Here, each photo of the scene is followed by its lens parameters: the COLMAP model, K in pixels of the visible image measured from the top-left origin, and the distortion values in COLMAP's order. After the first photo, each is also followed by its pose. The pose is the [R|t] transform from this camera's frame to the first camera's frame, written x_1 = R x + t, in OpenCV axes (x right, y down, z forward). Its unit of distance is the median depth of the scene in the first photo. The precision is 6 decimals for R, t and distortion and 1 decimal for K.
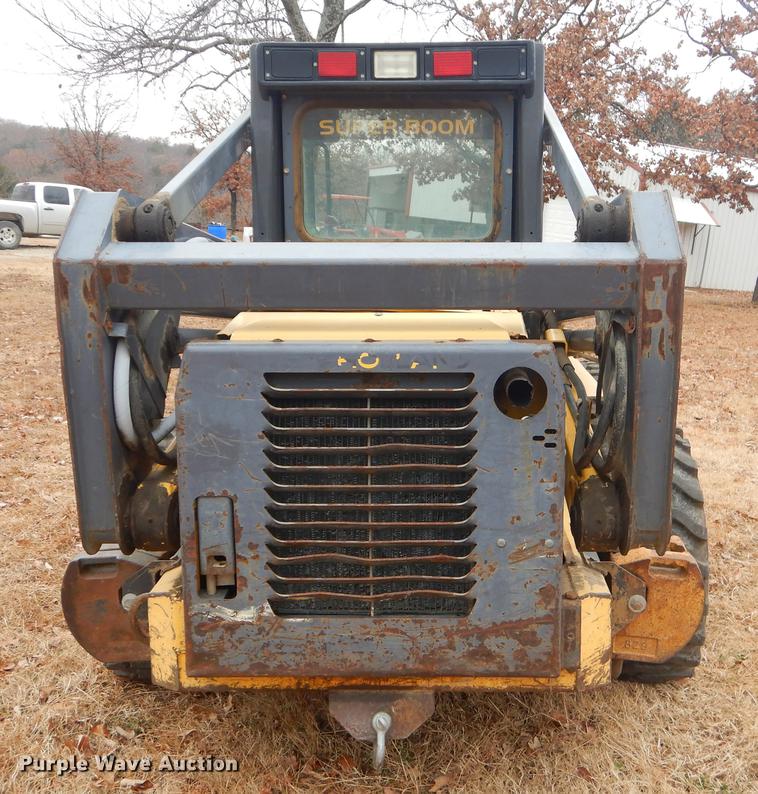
lens RADIAL K [[1009.3, 0, 395.4], [0, 1009.3, 372.6], [0, 0, 1]] dist [0.005581, 0.055639]
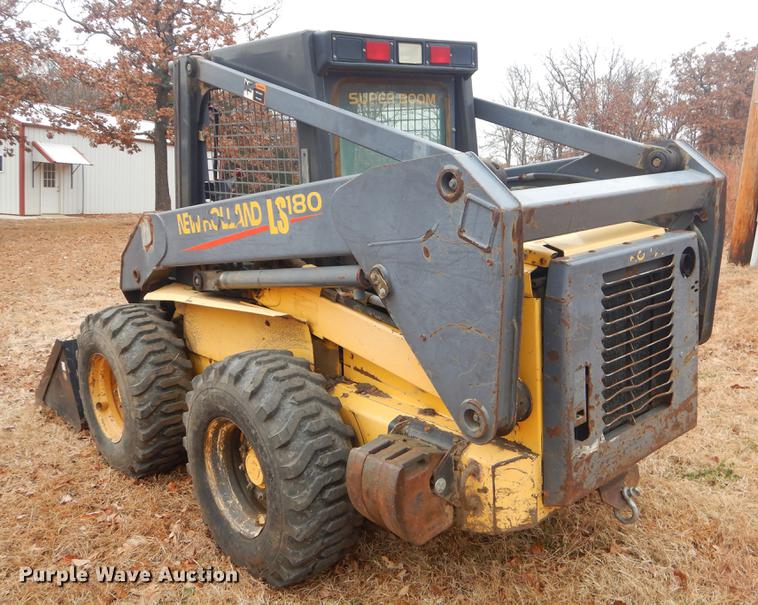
lens RADIAL K [[792.0, 0, 381.0], [0, 792.0, 252.2], [0, 0, 1]] dist [-0.002309, -0.003599]
pose [[0.701486, -0.129480, 0.700823, -0.809843], [0.150719, 0.988069, 0.031688, -0.080610], [-0.696564, 0.083399, 0.712631, 0.290775]]
